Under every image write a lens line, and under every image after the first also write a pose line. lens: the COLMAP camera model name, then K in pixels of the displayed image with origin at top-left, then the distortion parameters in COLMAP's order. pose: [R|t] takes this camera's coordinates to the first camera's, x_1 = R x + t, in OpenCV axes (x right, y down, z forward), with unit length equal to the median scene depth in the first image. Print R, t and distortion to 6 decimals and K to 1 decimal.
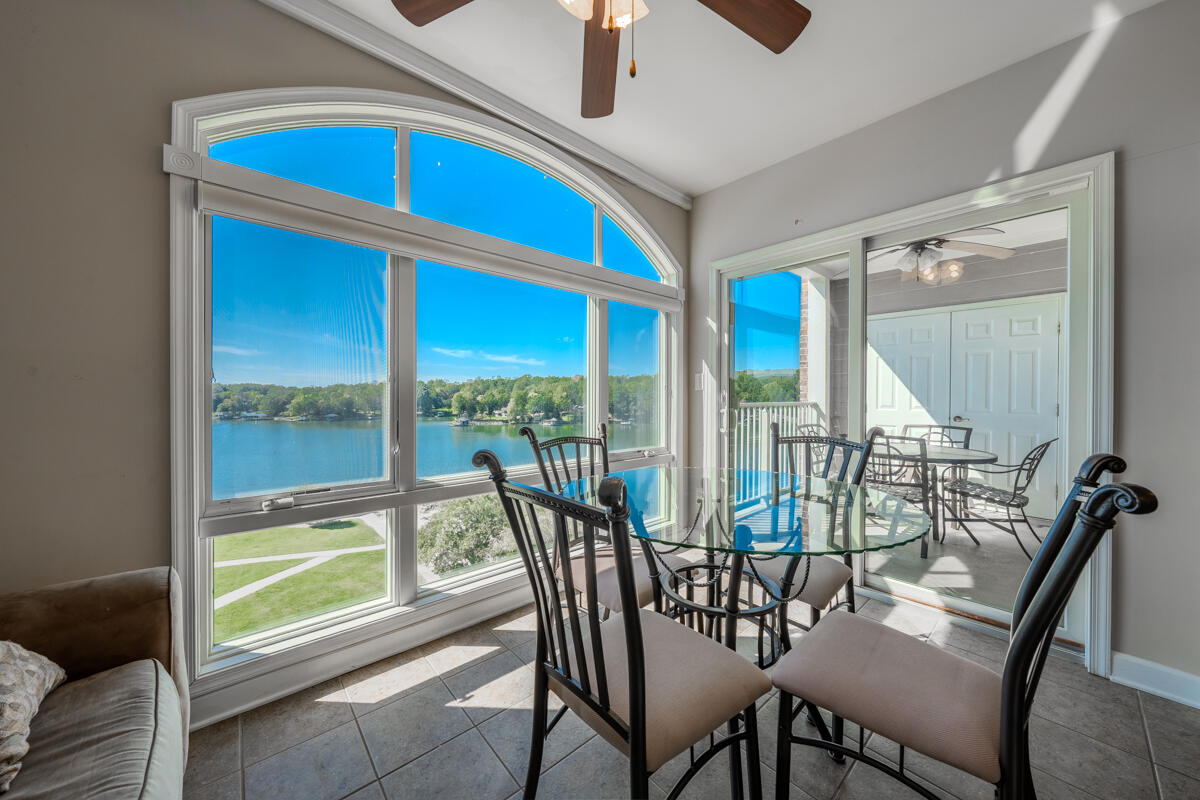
lens RADIAL K [[418.6, 0, 603.8], [0, 418.6, 397.9], [0, 0, 1]] dist [-0.001054, -0.000003]
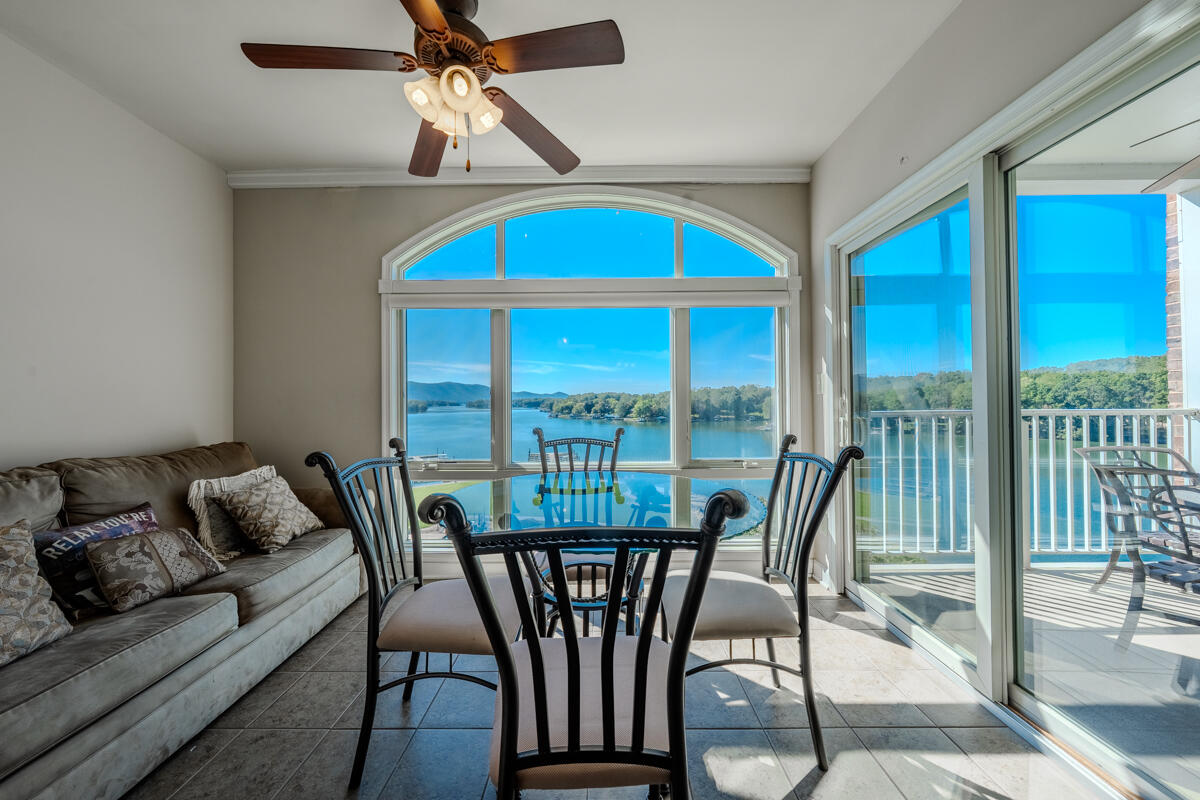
lens RADIAL K [[412.1, 0, 600.0], [0, 412.1, 400.0], [0, 0, 1]] dist [0.000093, -0.000079]
pose [[0.742946, -0.008850, -0.669293, 0.449139], [0.004634, 0.999957, -0.008078, -0.003107], [0.669335, 0.002900, 0.742955, 0.101436]]
